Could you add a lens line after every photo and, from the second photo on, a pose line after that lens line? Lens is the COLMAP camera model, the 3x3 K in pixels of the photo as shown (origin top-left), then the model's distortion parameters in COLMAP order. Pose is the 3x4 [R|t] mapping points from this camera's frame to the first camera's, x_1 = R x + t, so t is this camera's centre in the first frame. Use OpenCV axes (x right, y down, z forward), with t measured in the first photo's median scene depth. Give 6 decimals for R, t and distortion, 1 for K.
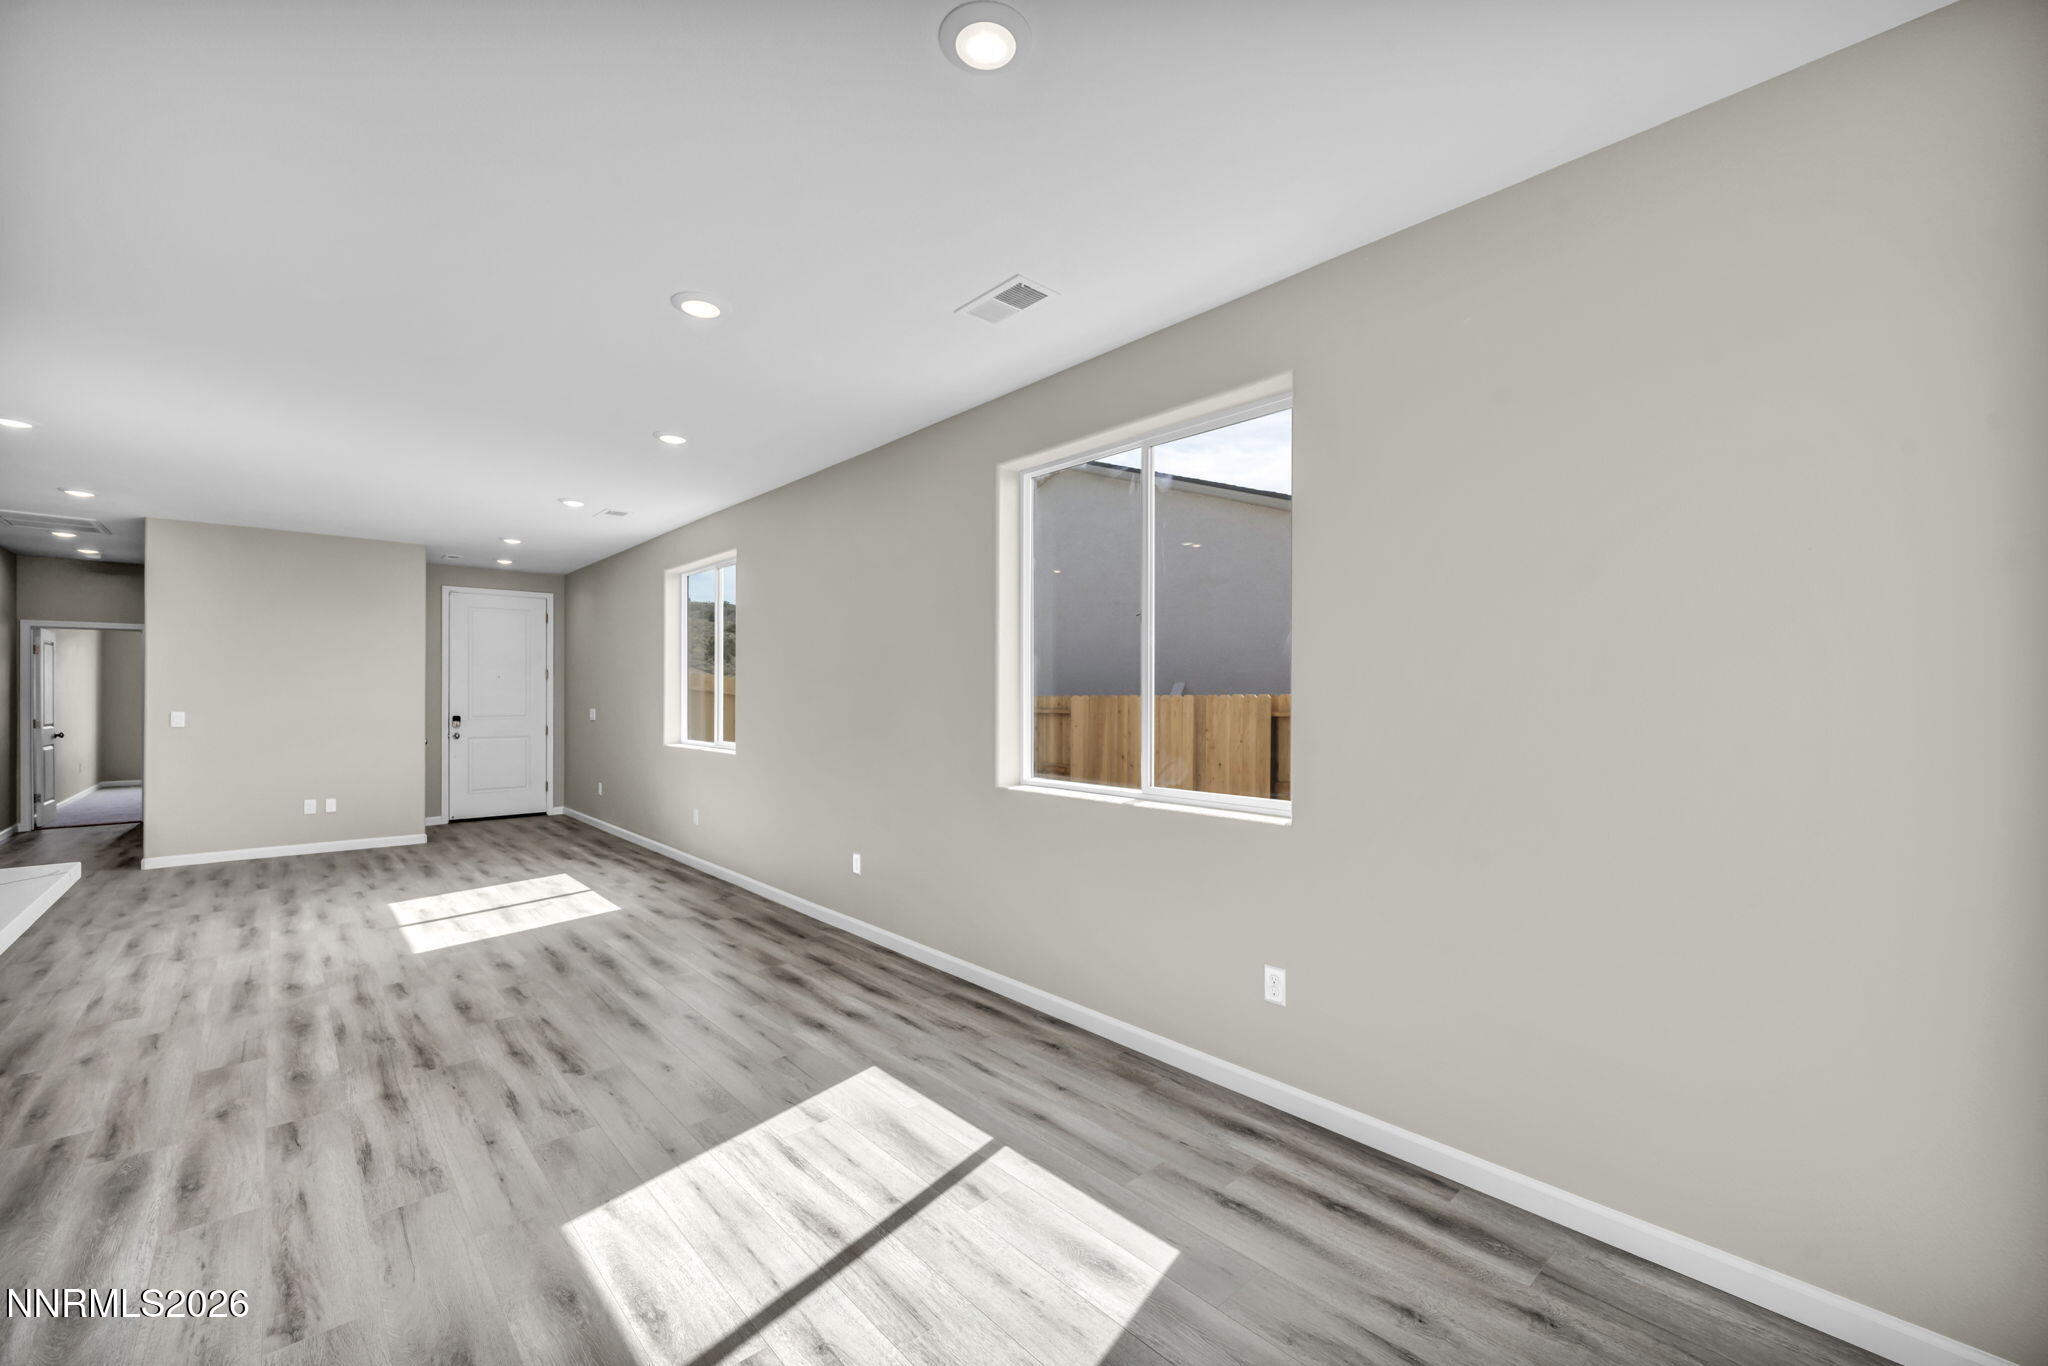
lens RADIAL K [[825.9, 0, 1028.3], [0, 825.9, 688.8], [0, 0, 1]] dist [-0.005575, 0.000981]
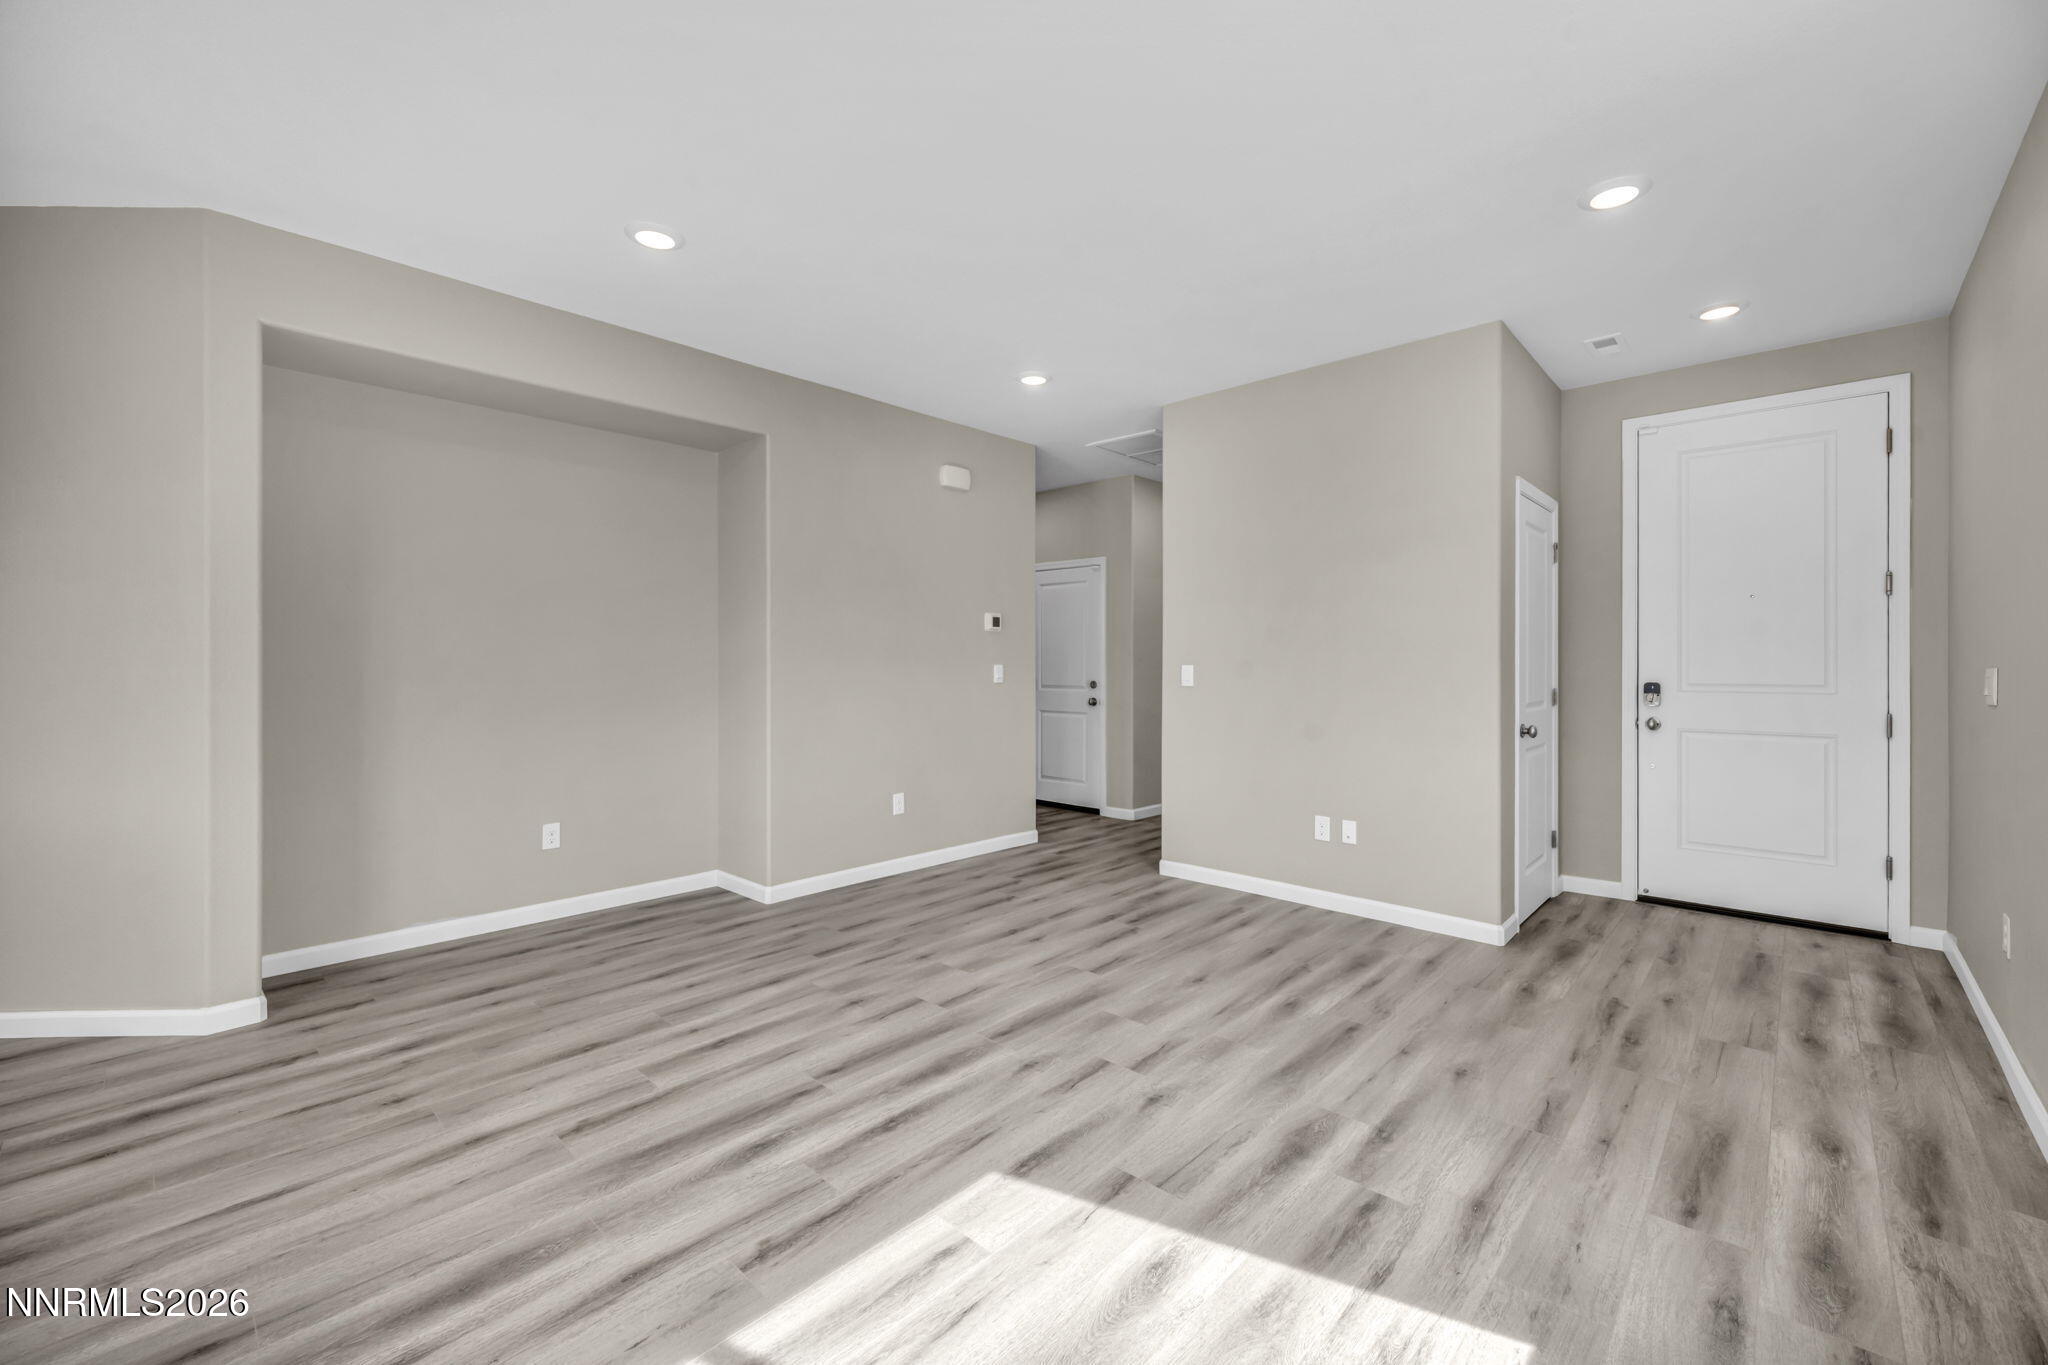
lens RADIAL K [[832.5, 0, 1027.4], [0, 832.5, 666.2], [0, 0, 1]] dist [-0.002212, 0.000058]
pose [[0.081603, 0.001065, -0.996664, -0.614454], [0.006848, 0.999975, 0.001629, 0.051331], [0.996641, -0.006958, 0.081594, 1.542046]]
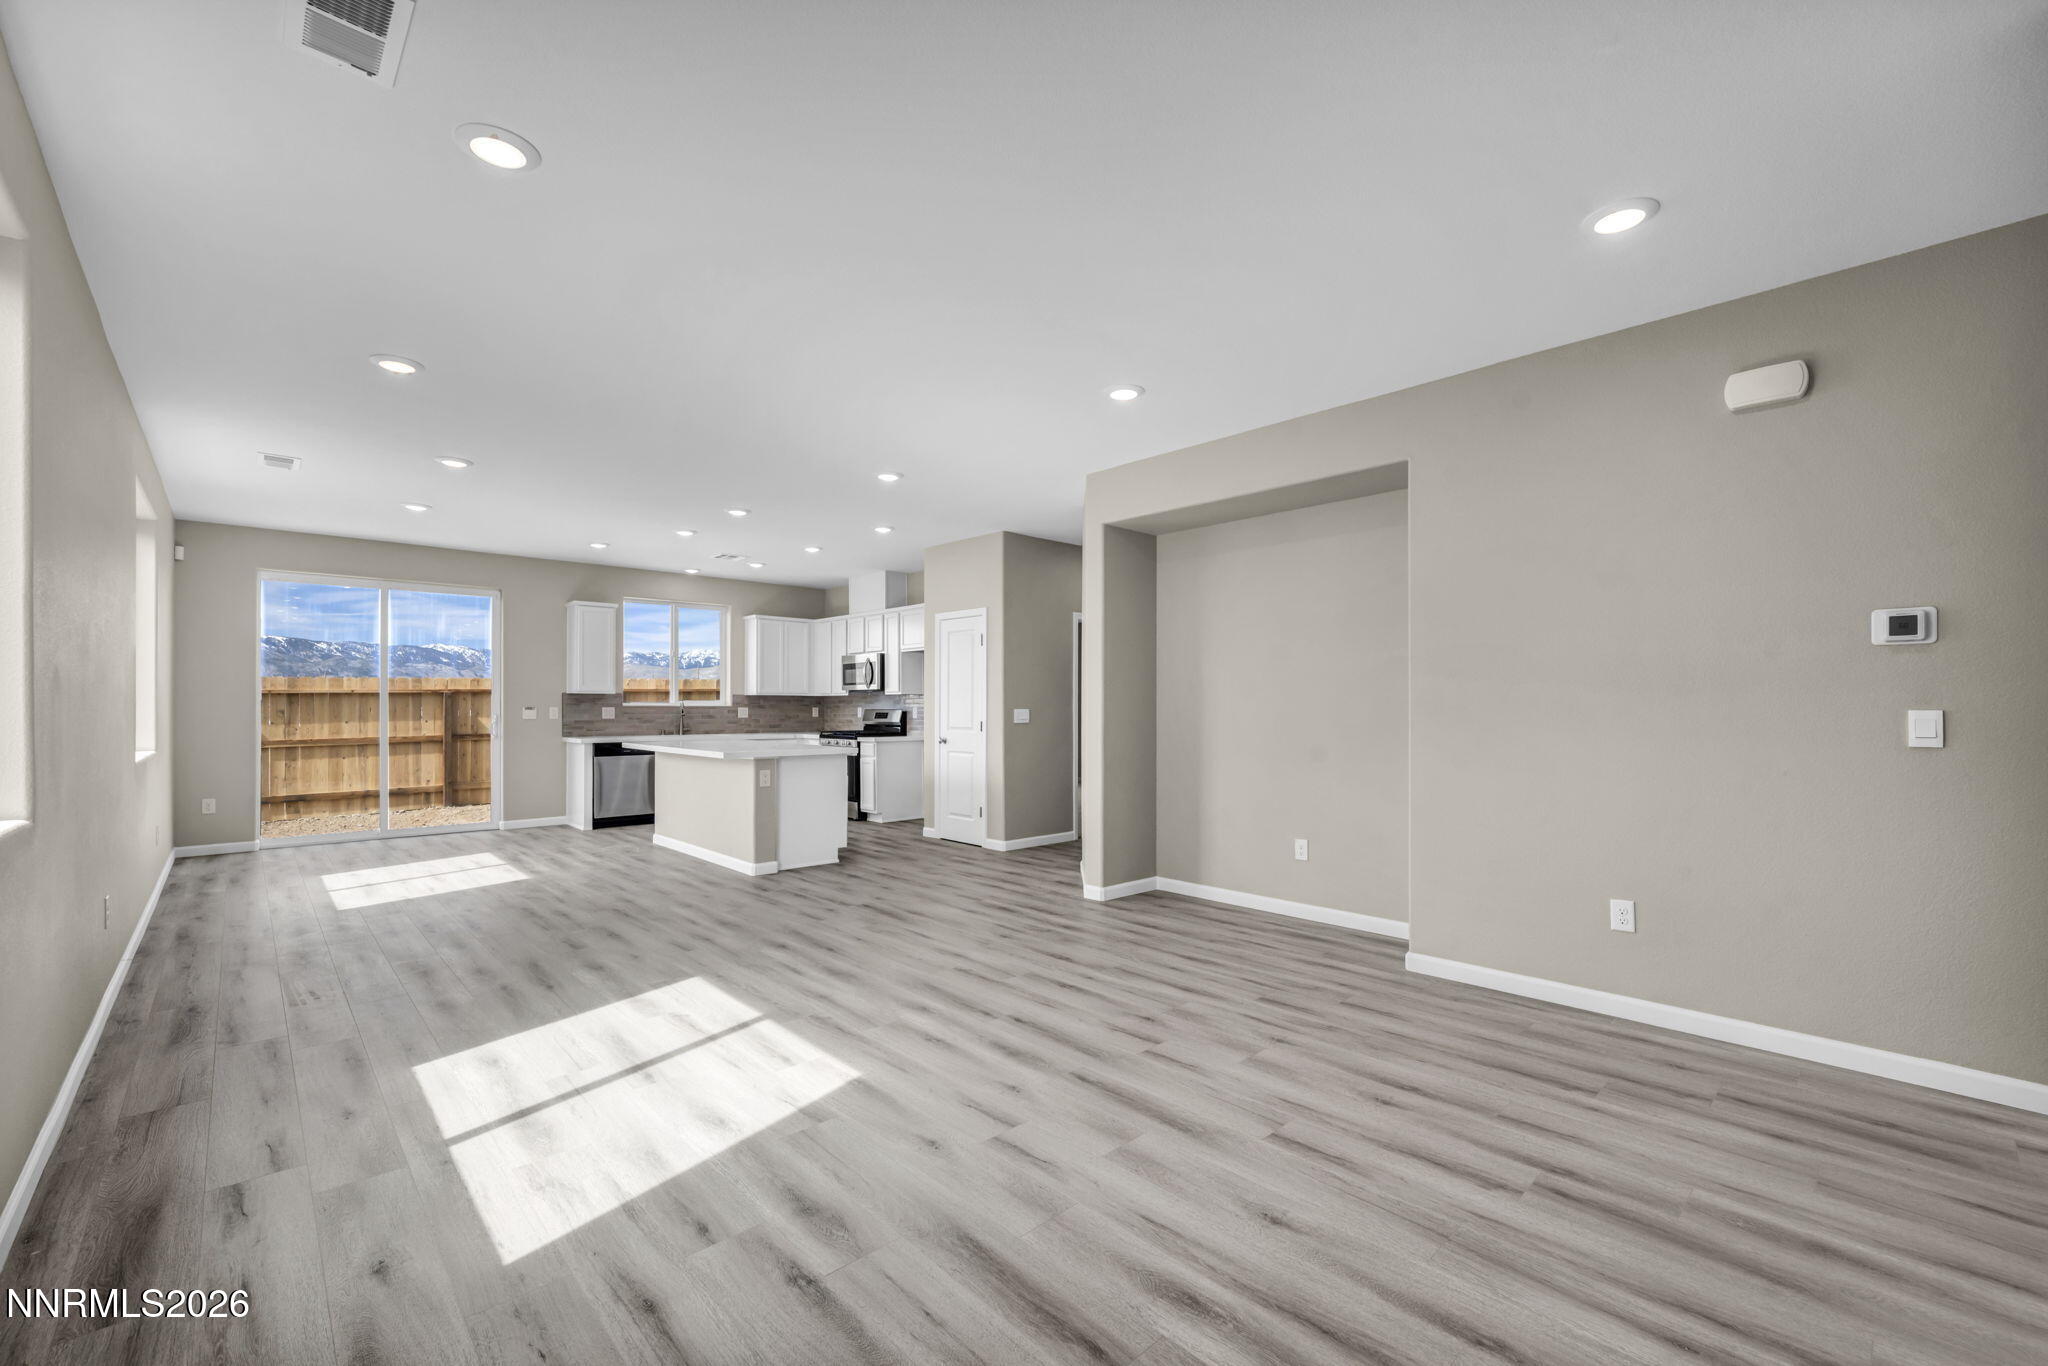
lens RADIAL K [[831.3, 0, 1040.9], [0, 831.3, 693.3], [0, 0, 1]] dist [0.000997, 0.000323]
pose [[-0.999571, -0.002999, -0.029132, -1.361275], [-0.002315, 0.999722, -0.023478, 0.055108], [0.029195, -0.023400, -0.999300, 2.400913]]
